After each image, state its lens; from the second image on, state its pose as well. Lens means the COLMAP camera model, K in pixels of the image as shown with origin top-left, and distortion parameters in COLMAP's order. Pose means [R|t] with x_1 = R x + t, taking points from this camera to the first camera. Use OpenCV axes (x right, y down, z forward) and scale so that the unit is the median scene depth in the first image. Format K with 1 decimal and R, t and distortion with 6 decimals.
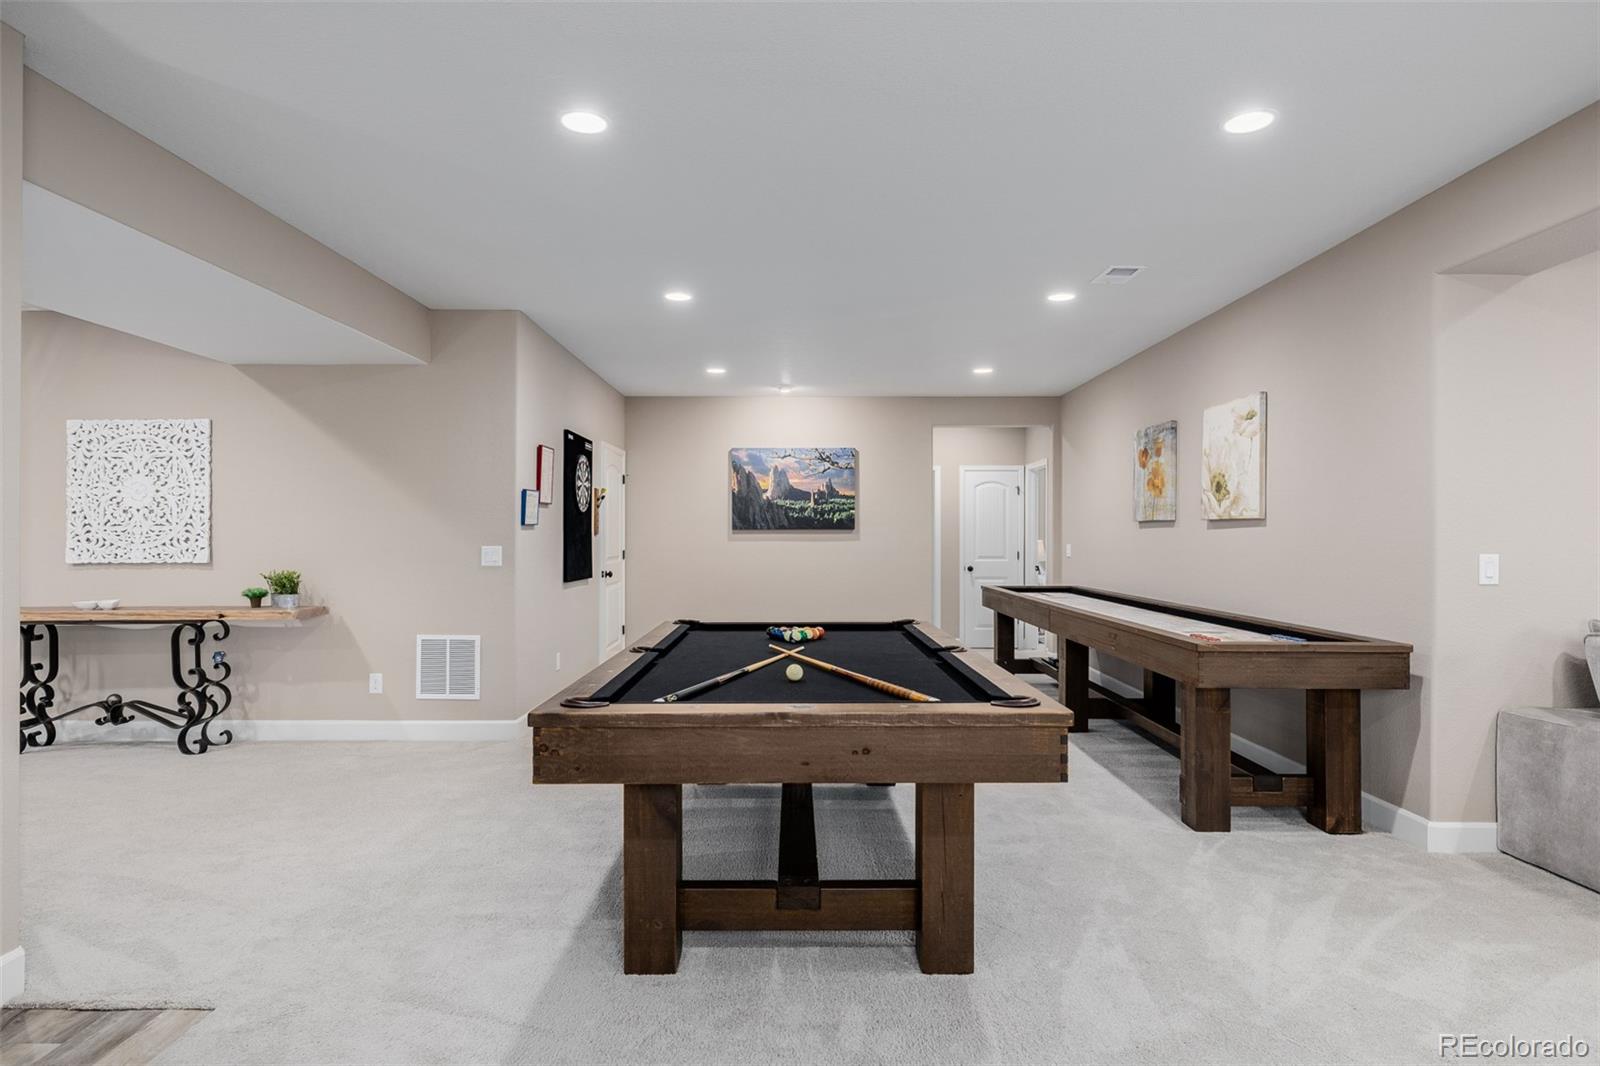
lens RADIAL K [[885.0, 0, 793.5], [0, 885.0, 533.4], [0, 0, 1]] dist [-0.000440, 0.000086]
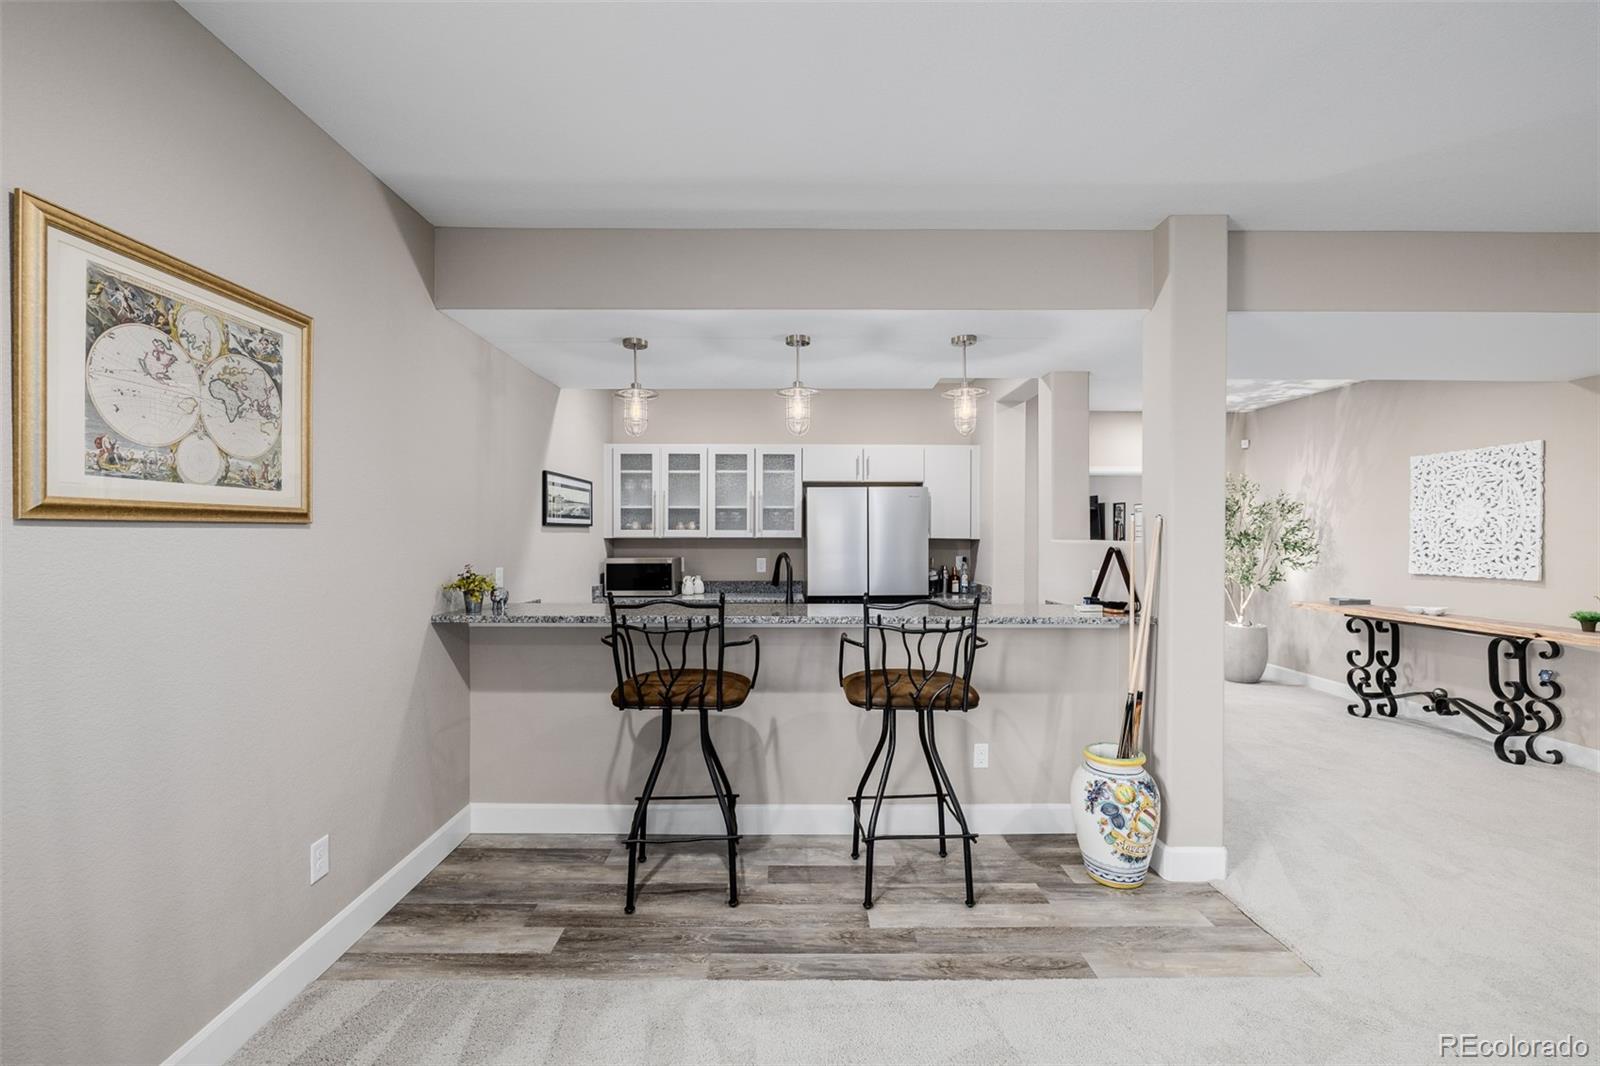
lens RADIAL K [[670.2, 0, 796.0], [0, 670.2, 538.9], [0, 0, 1]] dist [0.001040, -0.000126]
pose [[0.024293, 0.006186, -0.999686, 0.092366], [0.000784, 0.999980, 0.006207, -0.020915], [0.999705, -0.000934, 0.024288, 0.122330]]
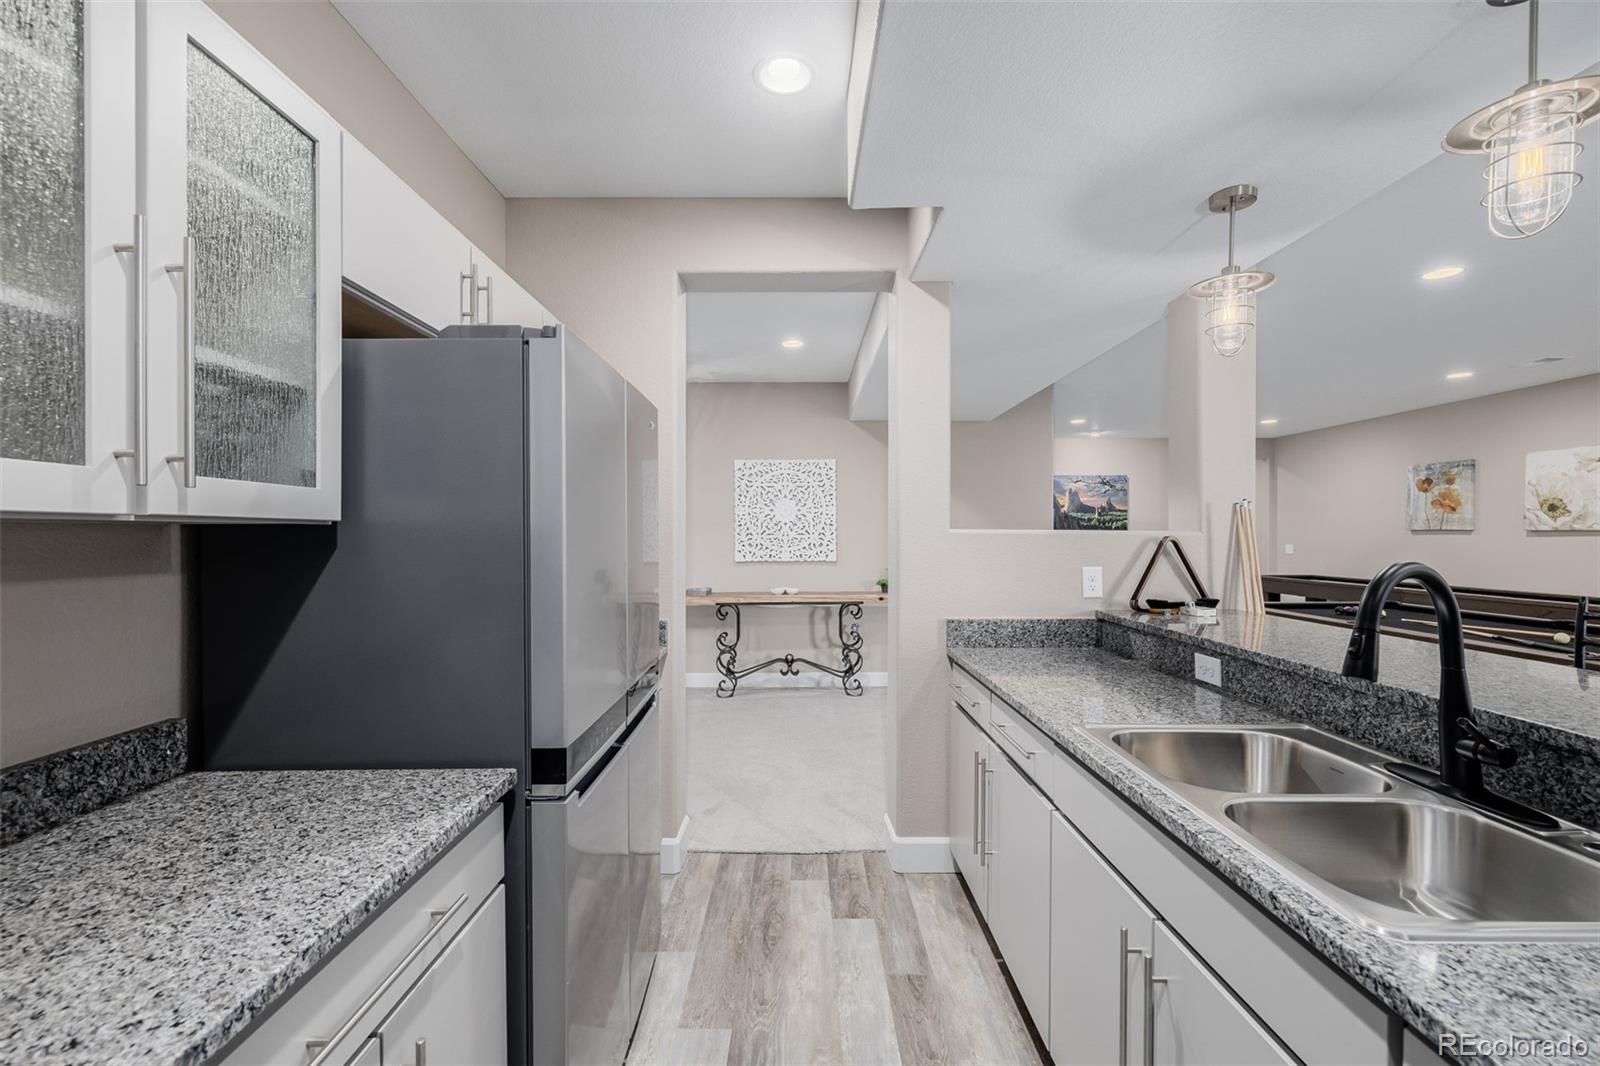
lens RADIAL K [[670.2, 0, 798.1], [0, 670.2, 537.7], [0, 0, 1]] dist [0.001040, -0.000126]
pose [[0.999922, -0.000892, 0.012429, -0.734918], [0.000786, 0.999963, 0.008541, -0.013055], [-0.012436, -0.008531, 0.999886, -0.070585]]
